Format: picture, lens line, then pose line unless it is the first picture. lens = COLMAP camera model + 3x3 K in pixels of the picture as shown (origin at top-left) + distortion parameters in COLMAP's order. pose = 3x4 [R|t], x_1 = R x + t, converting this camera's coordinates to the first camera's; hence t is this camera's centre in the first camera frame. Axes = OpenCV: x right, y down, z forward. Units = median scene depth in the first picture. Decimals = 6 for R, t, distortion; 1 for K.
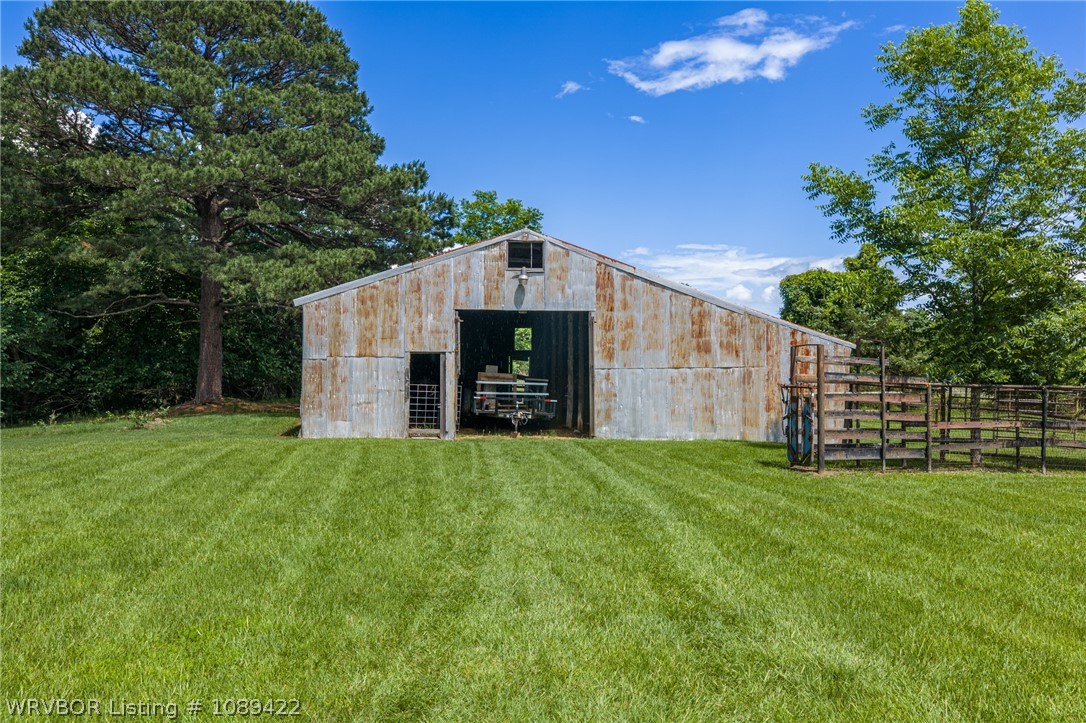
lens RADIAL K [[874.8, 0, 543.0], [0, 874.8, 361.5], [0, 0, 1]] dist [-0.006840, -0.003523]
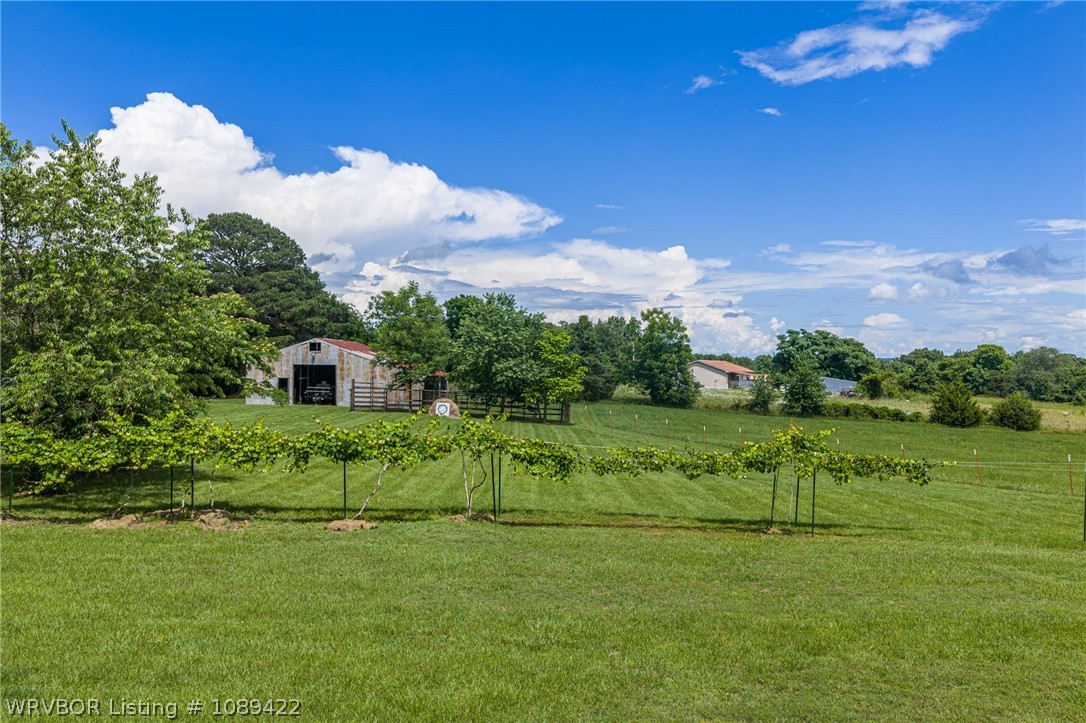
lens RADIAL K [[898.9, 0, 543.0], [0, 898.9, 361.5], [0, 0, 1]] dist [0.004902, -0.019541]
pose [[0.988606, 0.004779, -0.150452, 1.163359], [-0.004982, 0.999987, -0.000973, -0.064653], [0.150445, 0.001712, 0.988617, -1.880033]]
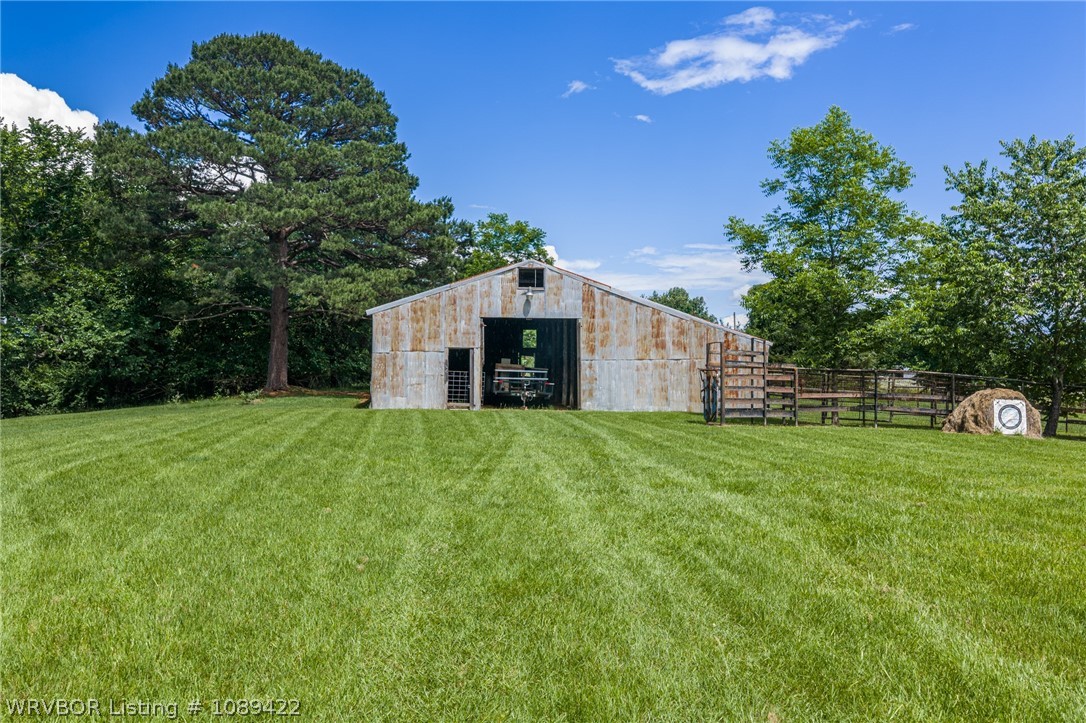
lens RADIAL K [[876.2, 0, 543.0], [0, 876.2, 361.5], [0, 0, 1]] dist [-0.001305, -0.007057]
pose [[0.999974, 0.000693, -0.007163, 0.008108], [-0.000687, 0.999999, 0.000843, 0.008825], [0.007164, -0.000838, 0.999974, -0.359139]]
